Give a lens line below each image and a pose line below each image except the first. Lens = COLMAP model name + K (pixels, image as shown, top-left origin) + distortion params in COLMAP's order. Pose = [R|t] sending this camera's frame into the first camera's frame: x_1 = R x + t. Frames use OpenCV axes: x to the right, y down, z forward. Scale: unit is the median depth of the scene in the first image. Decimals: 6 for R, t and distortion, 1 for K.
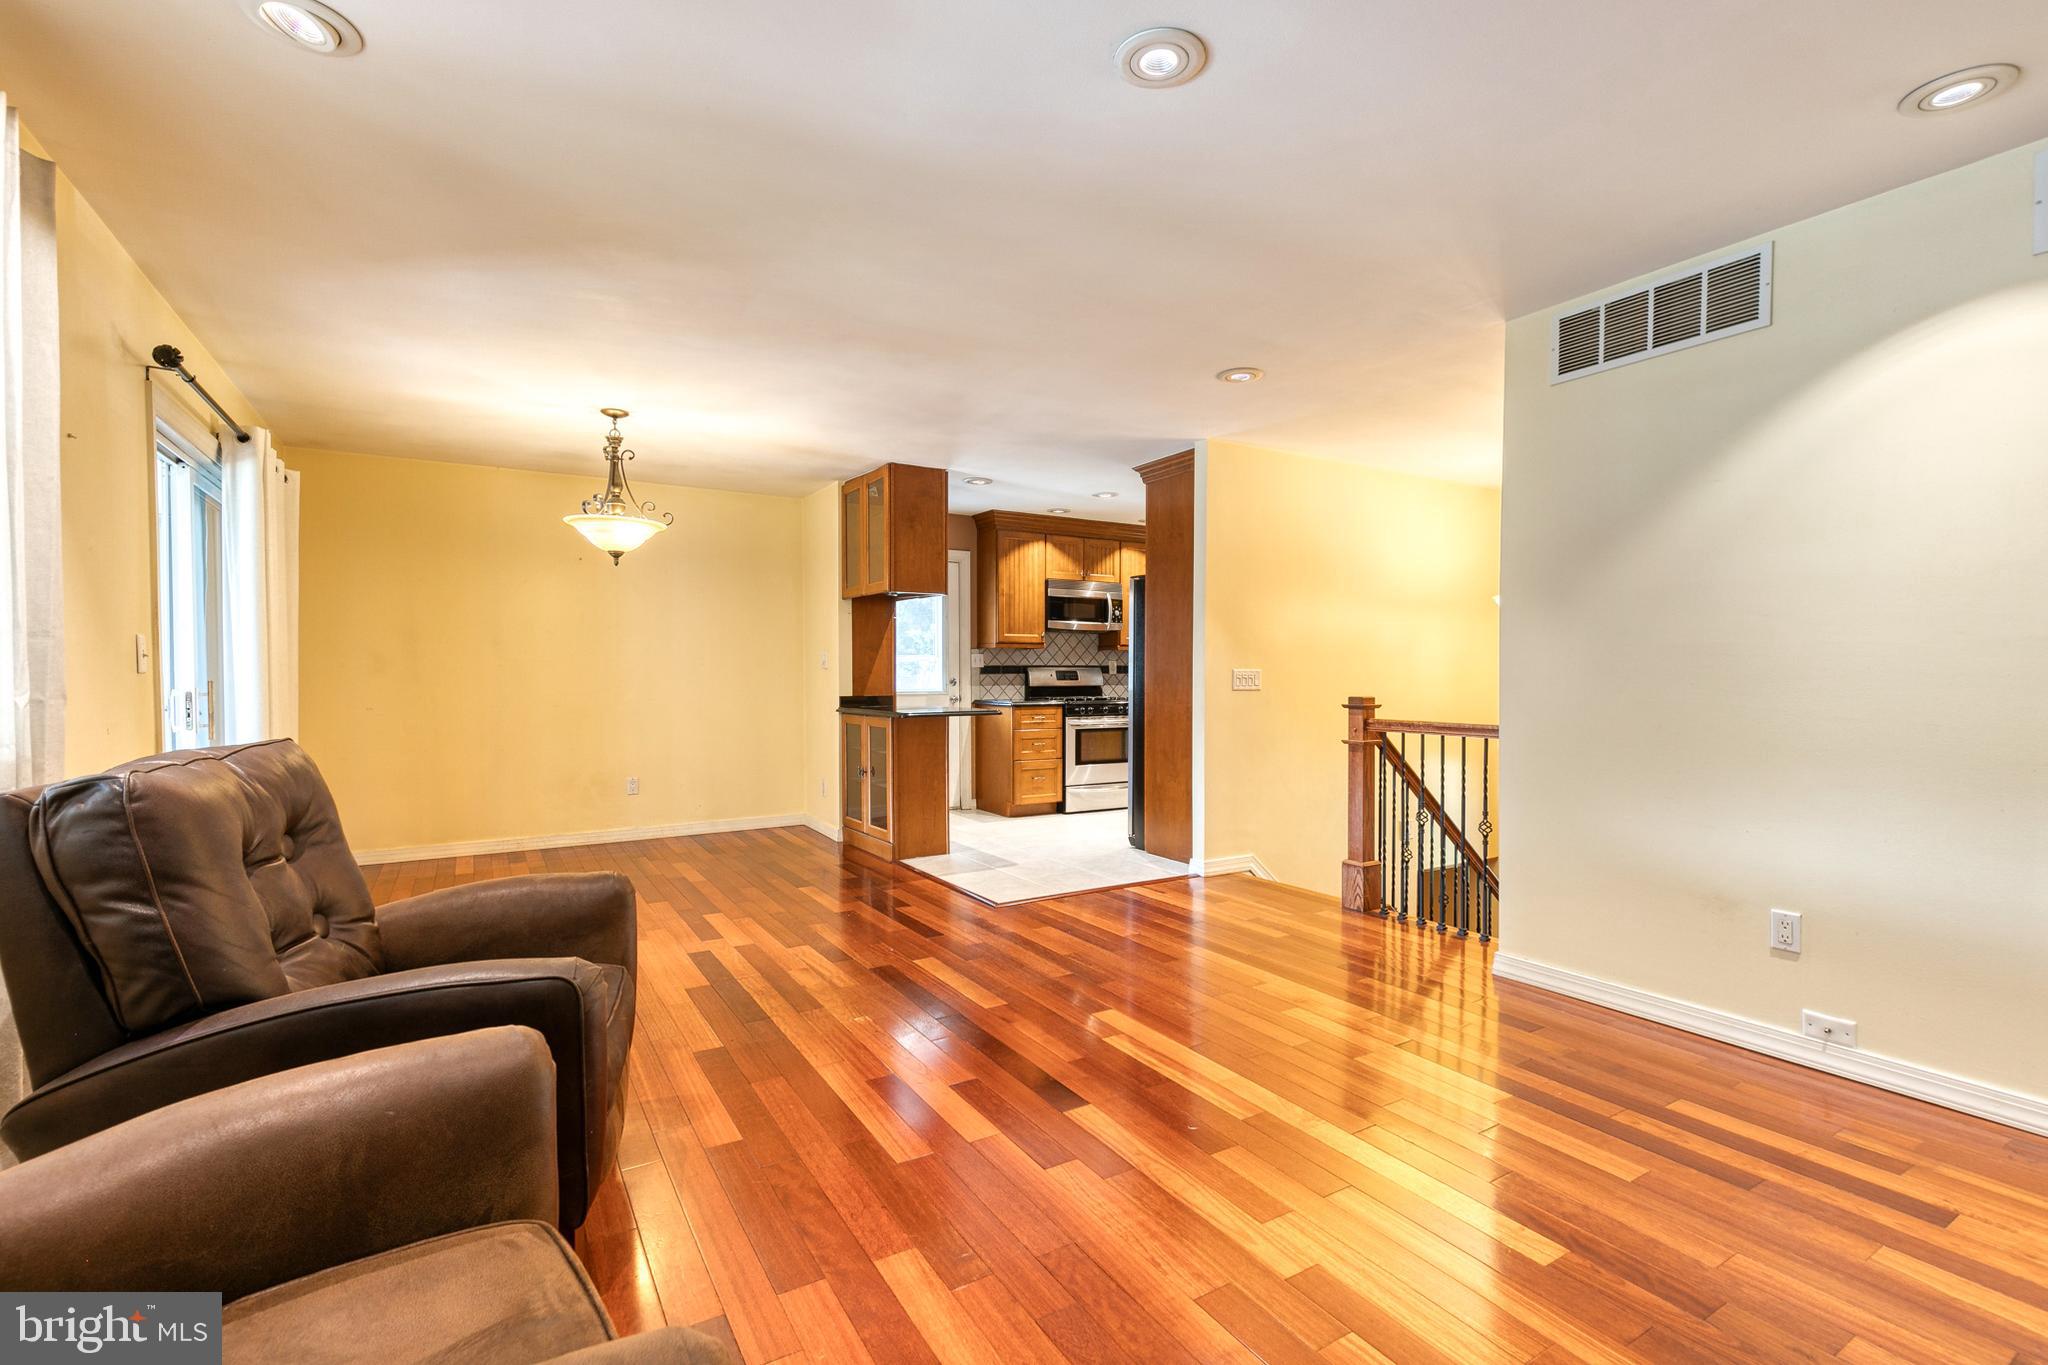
lens RADIAL K [[924.0, 0, 1042.5], [0, 924.0, 691.2], [0, 0, 1]] dist [0.005392, -0.000328]
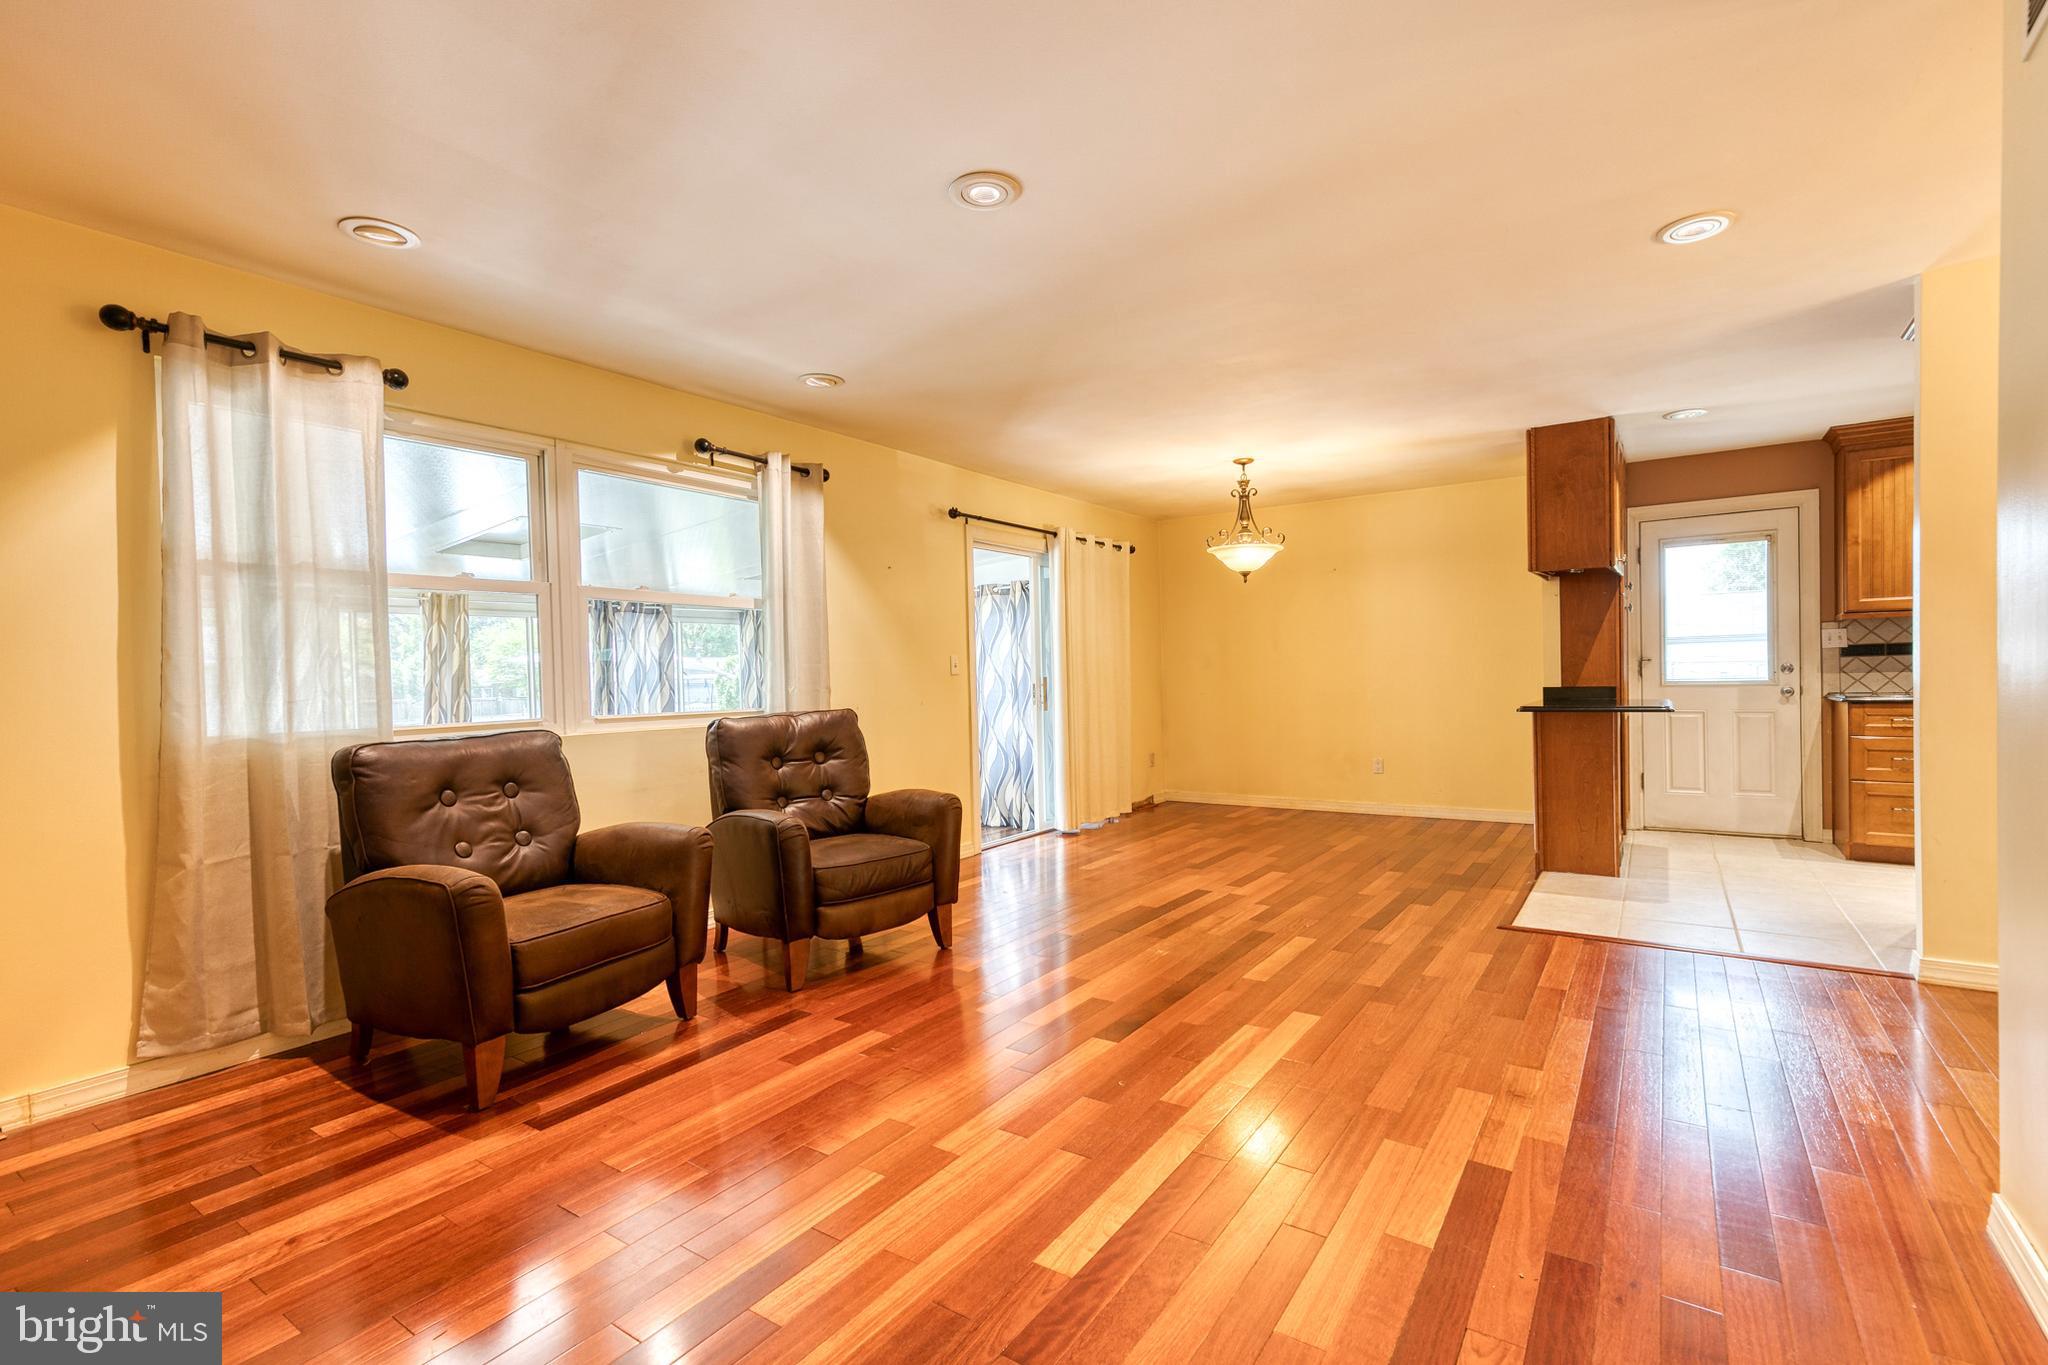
lens RADIAL K [[924.0, 0, 1042.5], [0, 924.0, 691.2], [0, 0, 1]] dist [0.005392, -0.000328]
pose [[0.408081, 0.008177, -0.912909, 0.571501], [0.003988, 0.999934, 0.010740, -0.003415], [0.912937, -0.008024, 0.408022, 0.237840]]
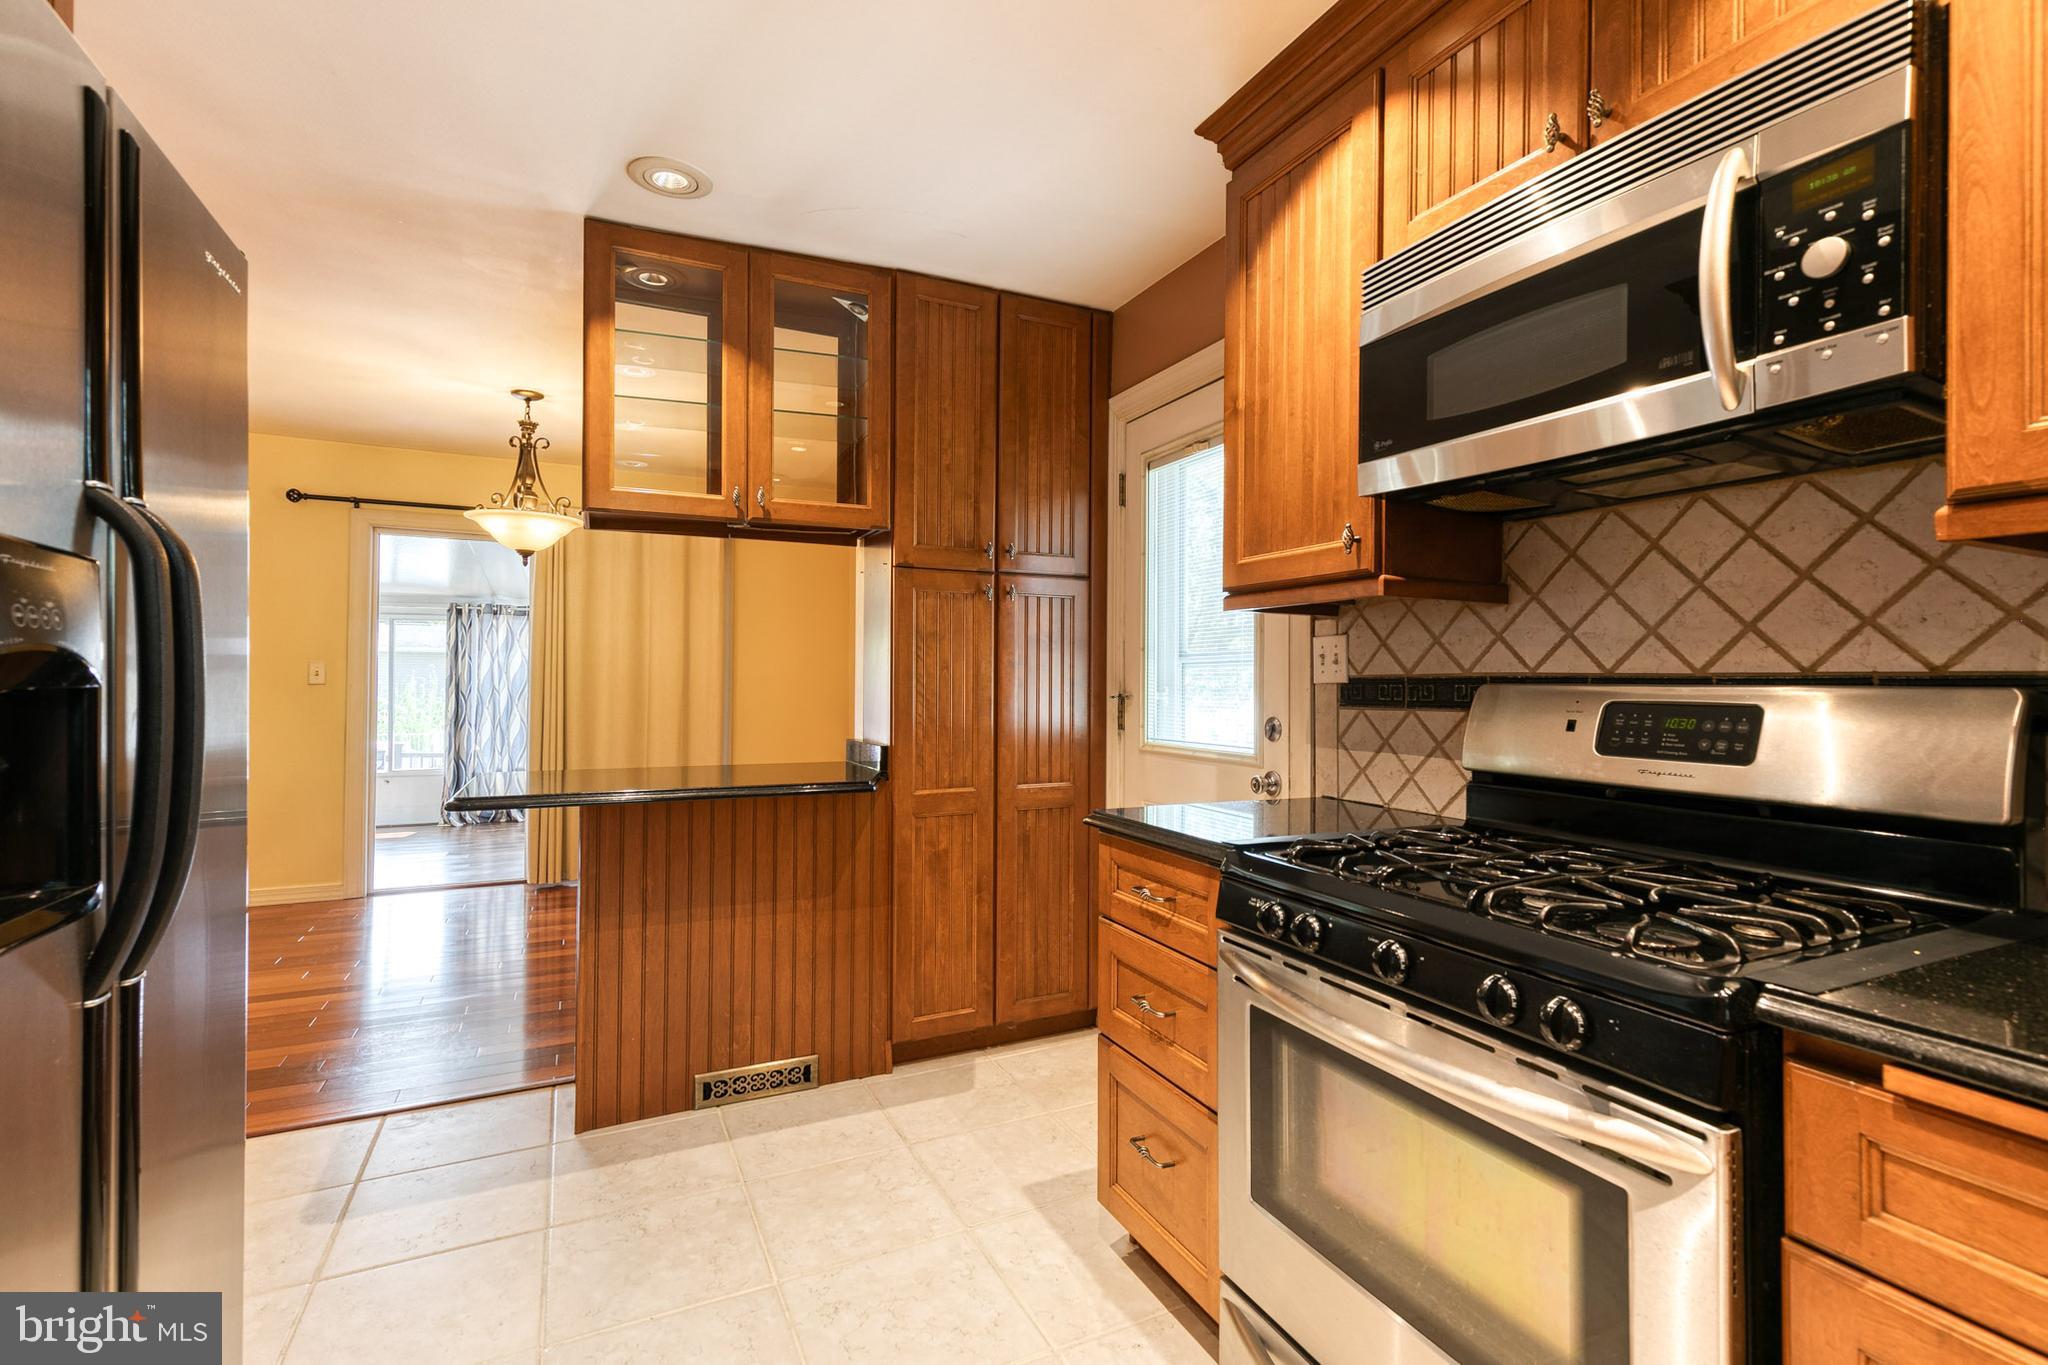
lens RADIAL K [[934.7, 0, 1048.7], [0, 934.7, 668.8], [0, 0, 1]] dist [0.011615, -0.000711]
pose [[-0.099138, -0.011679, -0.995005, 0.381638], [-0.026372, 0.999611, -0.009106, -0.042826], [0.994724, 0.025338, -0.099408, 1.592292]]
